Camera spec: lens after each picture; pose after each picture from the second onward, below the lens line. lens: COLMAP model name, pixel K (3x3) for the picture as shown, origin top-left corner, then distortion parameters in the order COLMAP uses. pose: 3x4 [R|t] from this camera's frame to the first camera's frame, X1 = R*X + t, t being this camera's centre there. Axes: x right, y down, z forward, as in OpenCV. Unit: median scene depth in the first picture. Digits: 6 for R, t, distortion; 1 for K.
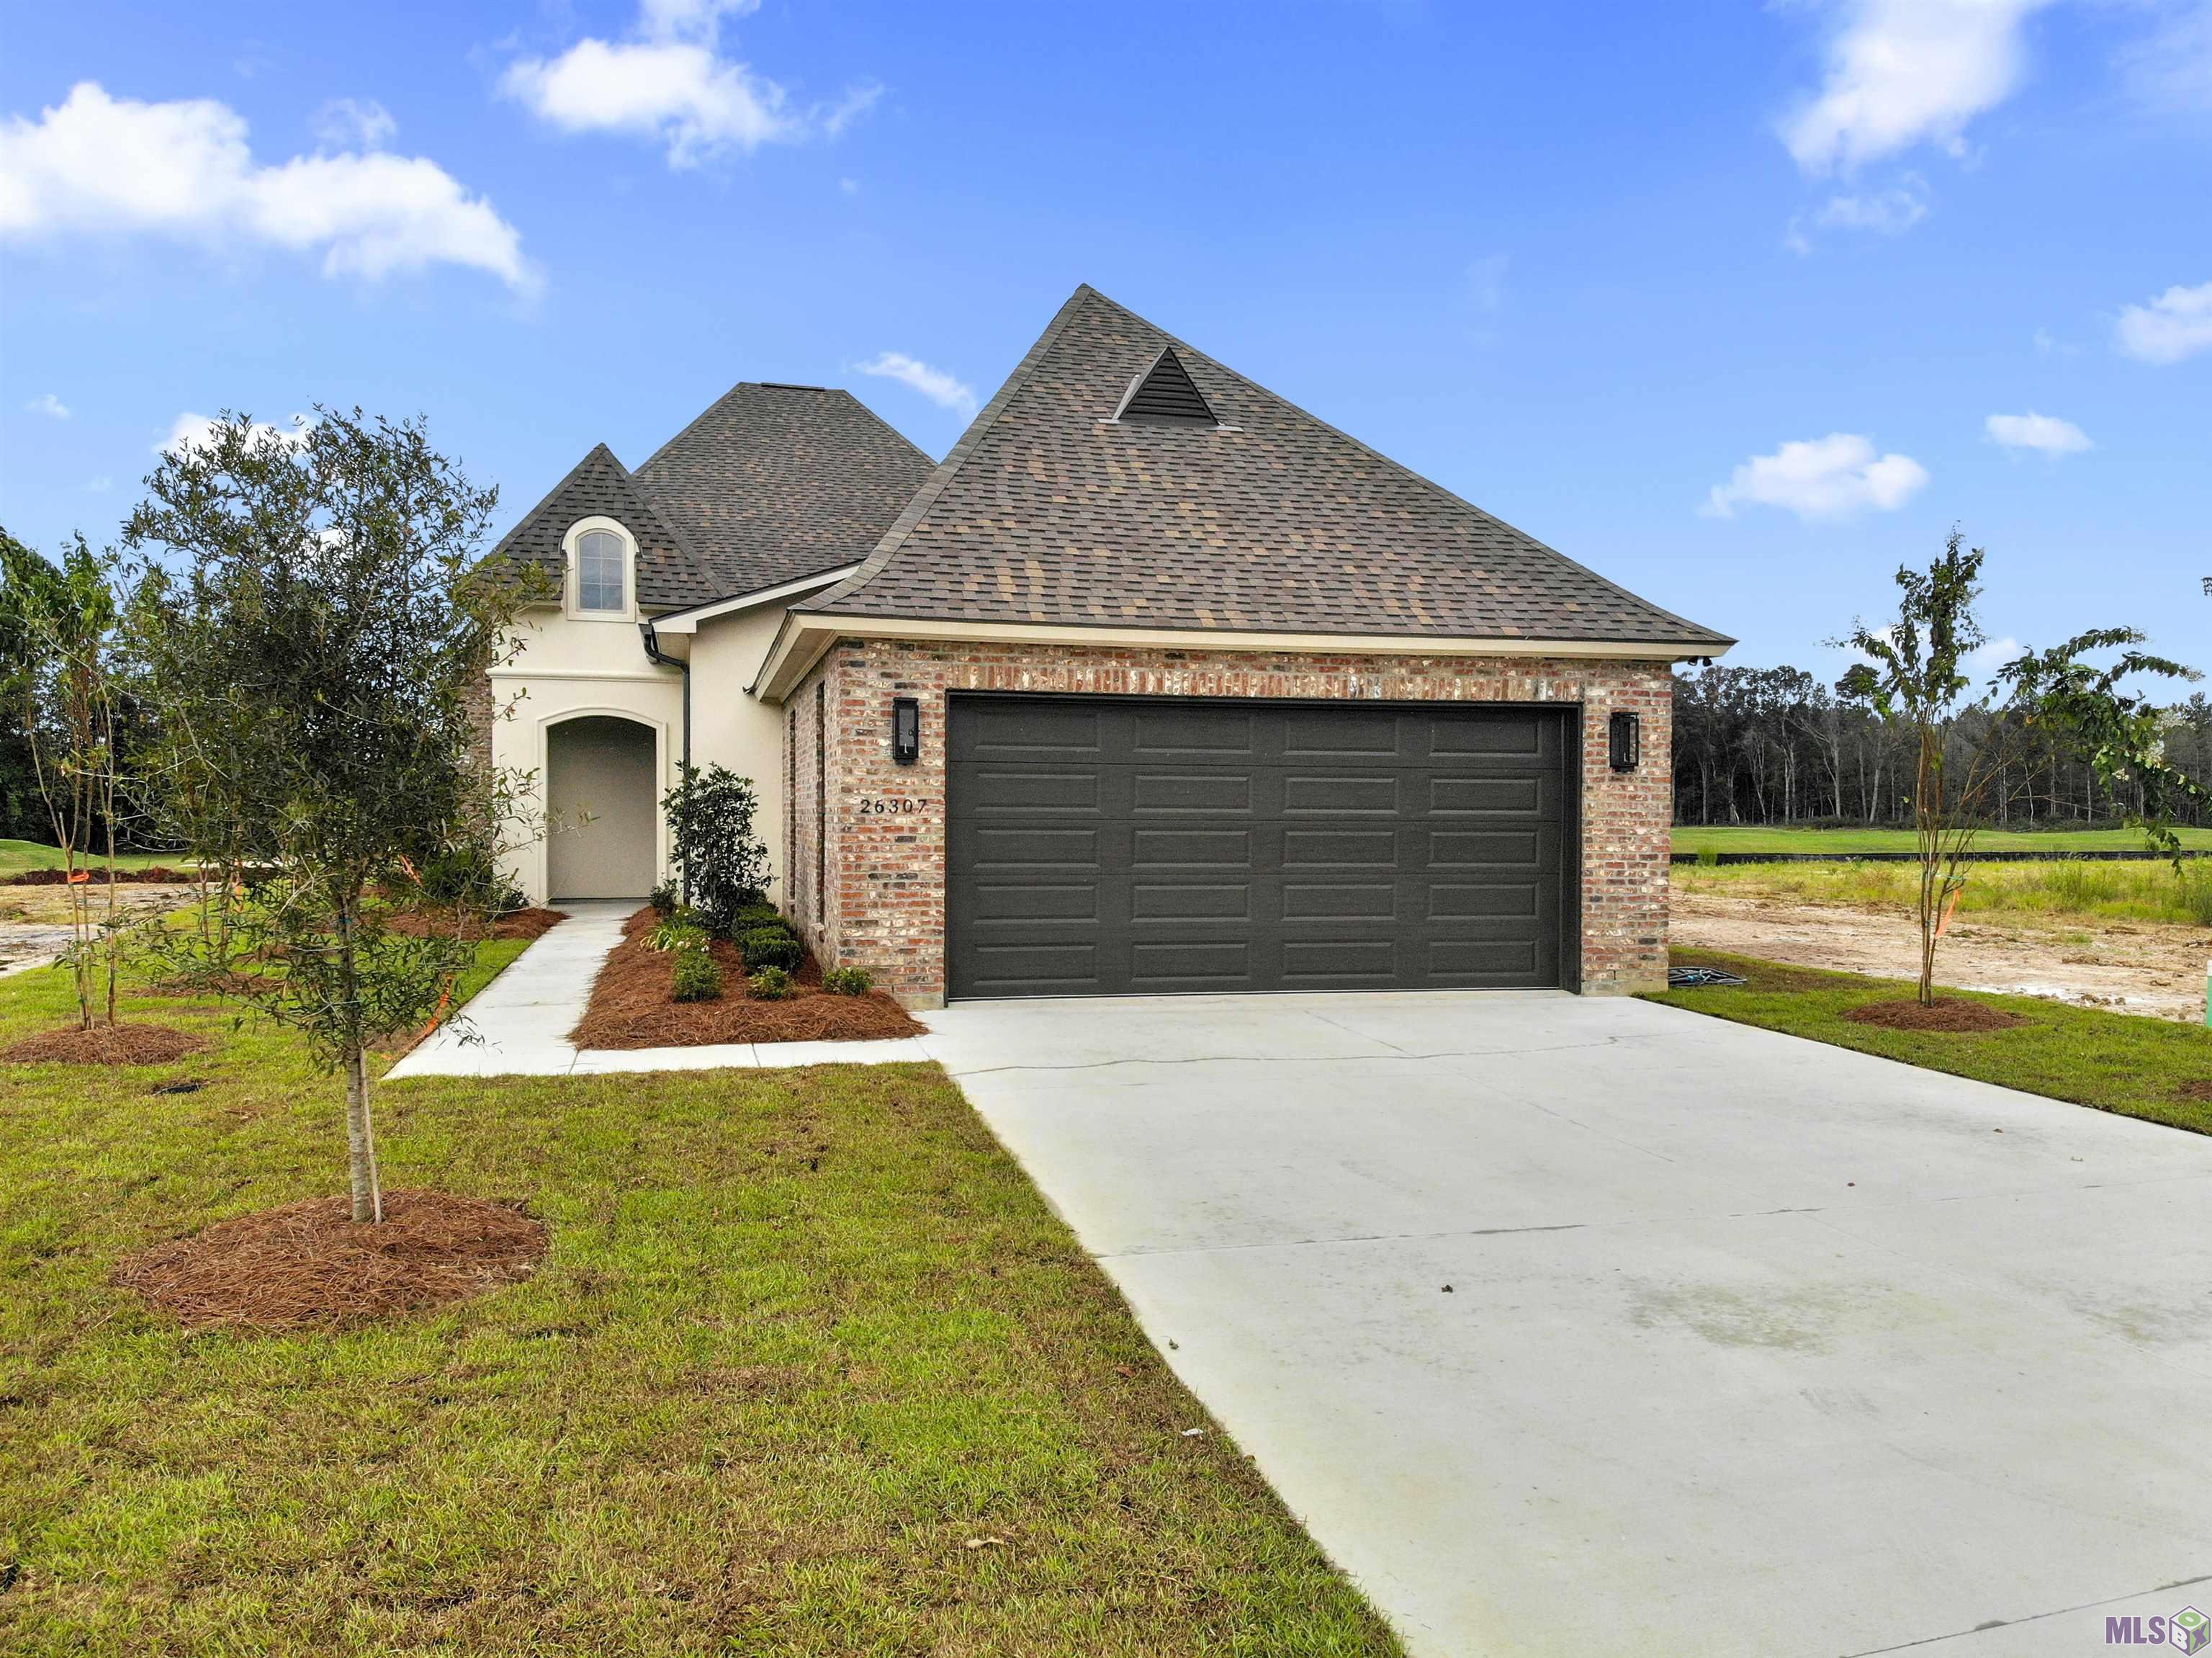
lens RADIAL K [[1689.9, 0, 1107.4], [0, 1689.9, 881.2], [0, 0, 1]] dist [0.060268, -0.217246]
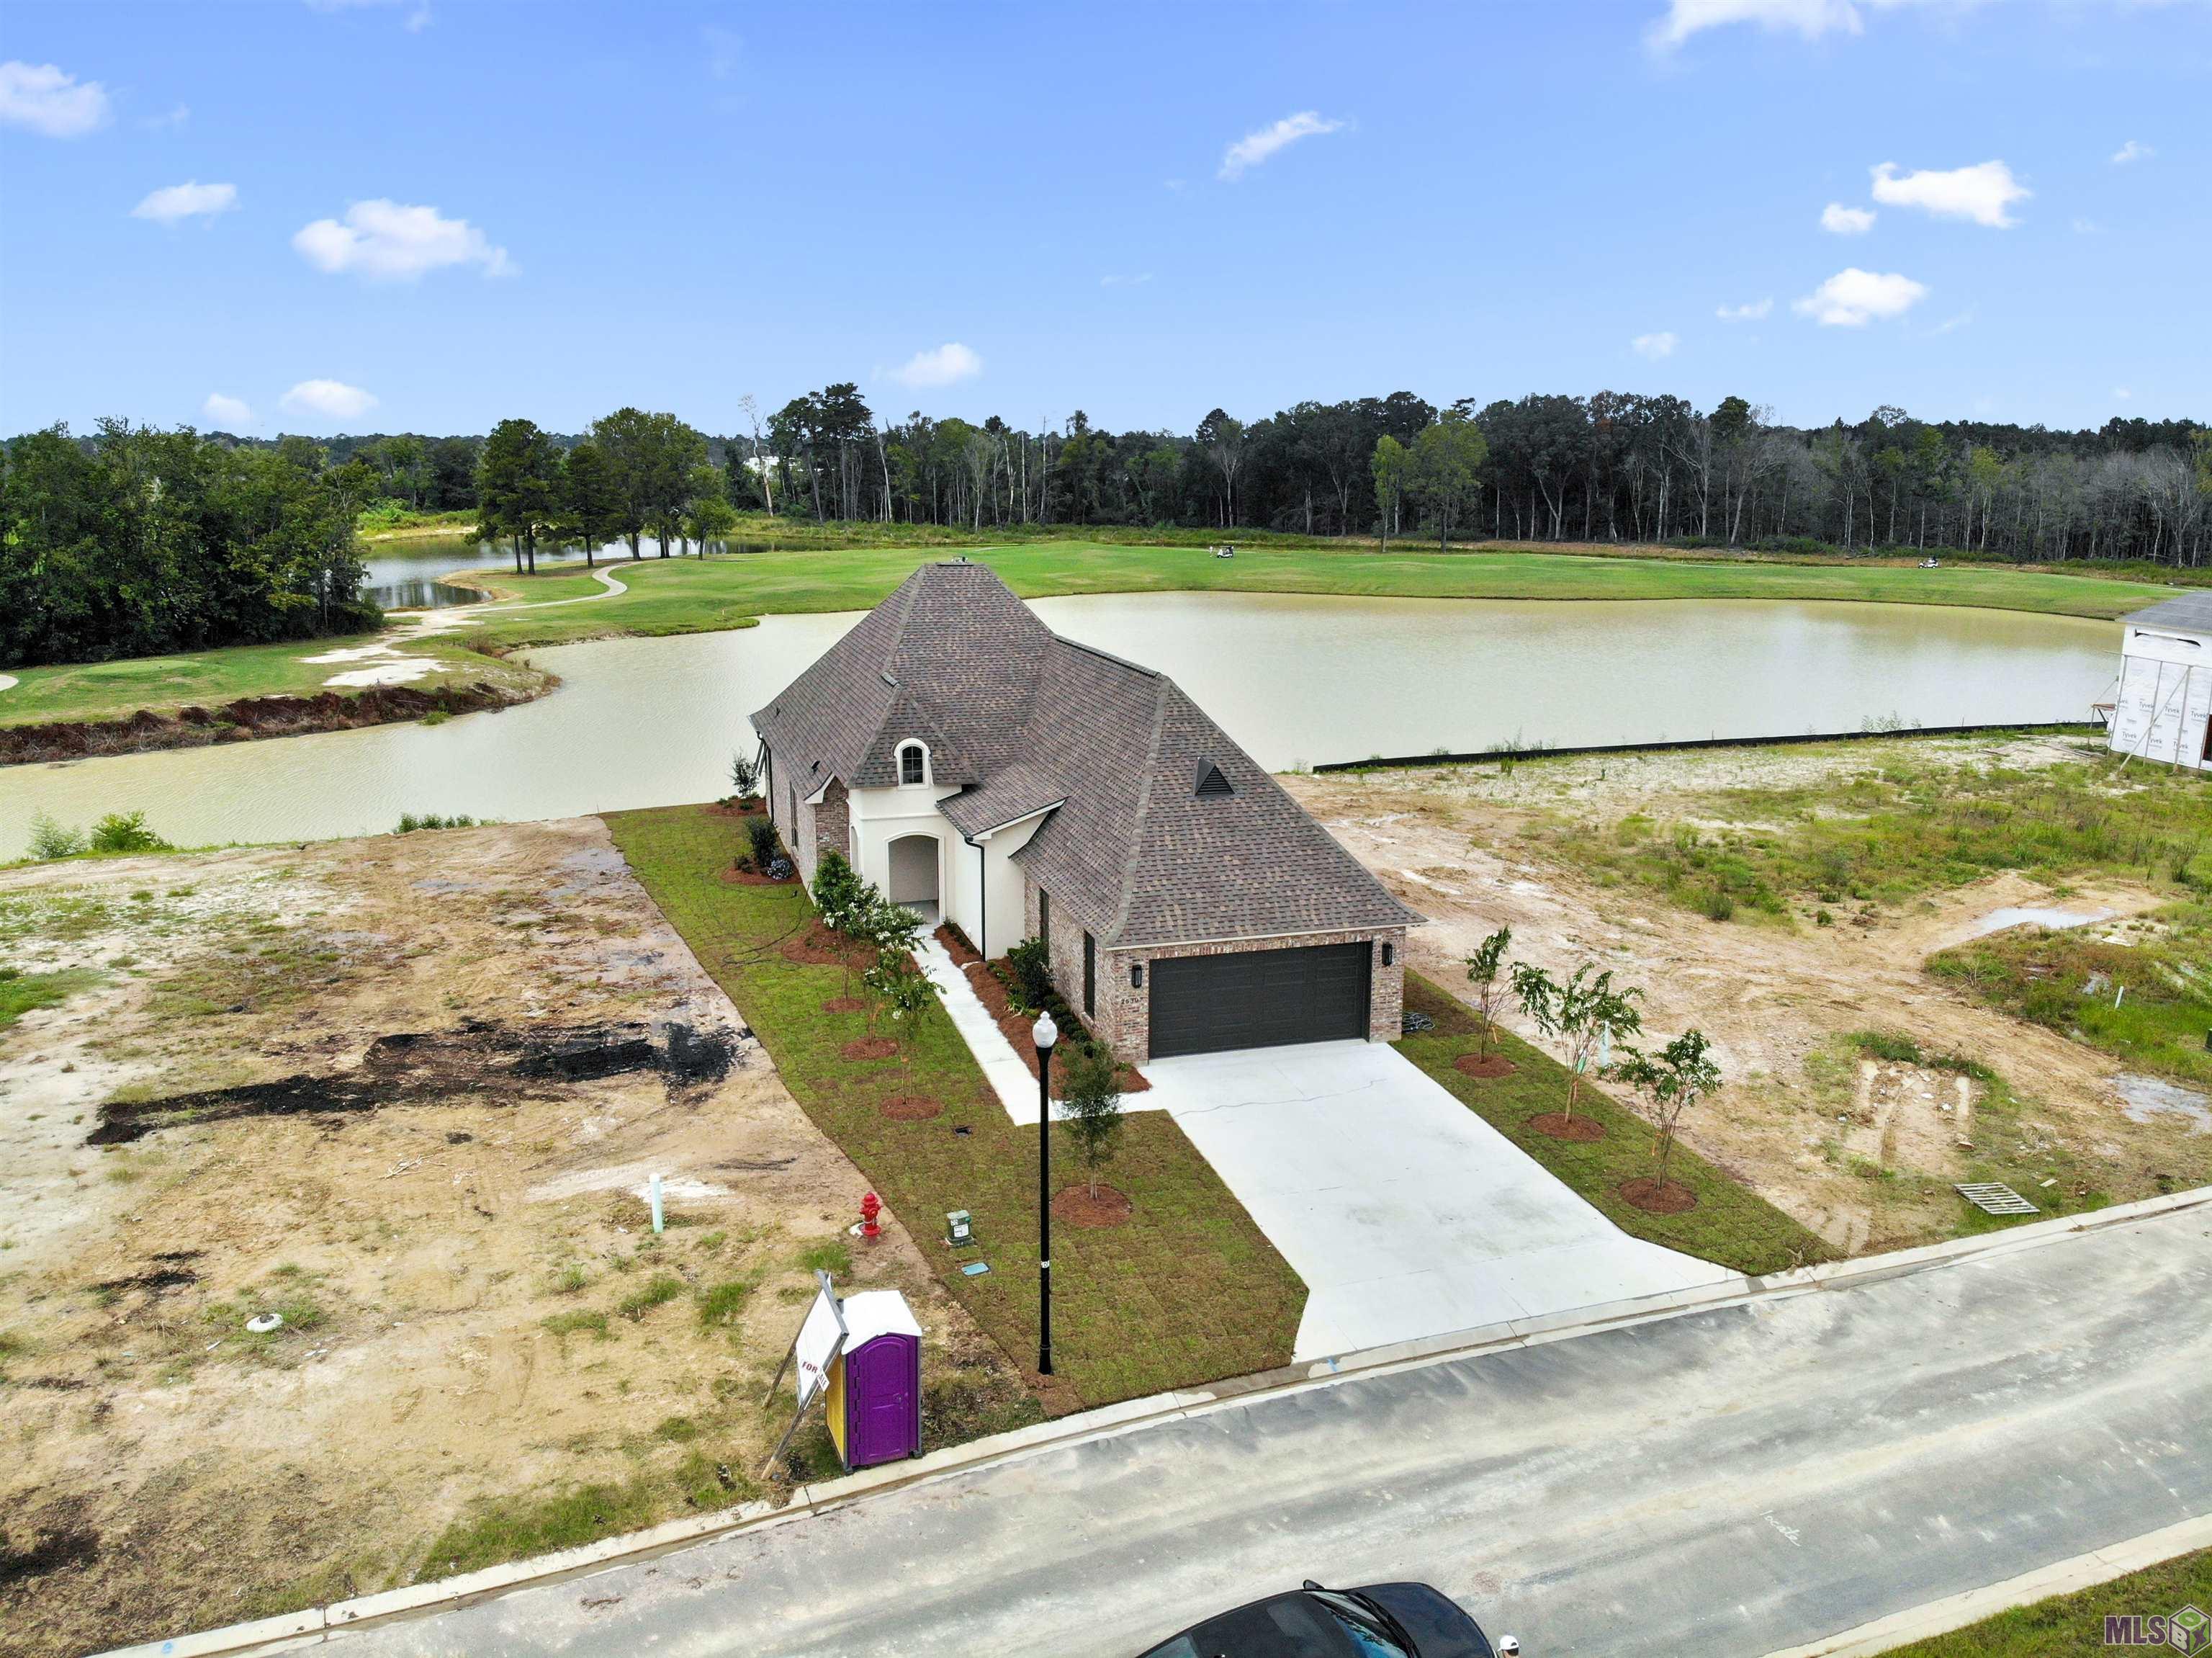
lens RADIAL K [[1689.9, 0, 1107.4], [0, 1689.9, 881.2], [0, 0, 1]] dist [0.060268, -0.217246]
pose [[0.998623, -0.009939, 0.051509, -0.220768], [-0.001423, 0.976393, 0.215996, -0.608850], [-0.052440, -0.215772, 0.975035, -1.246527]]
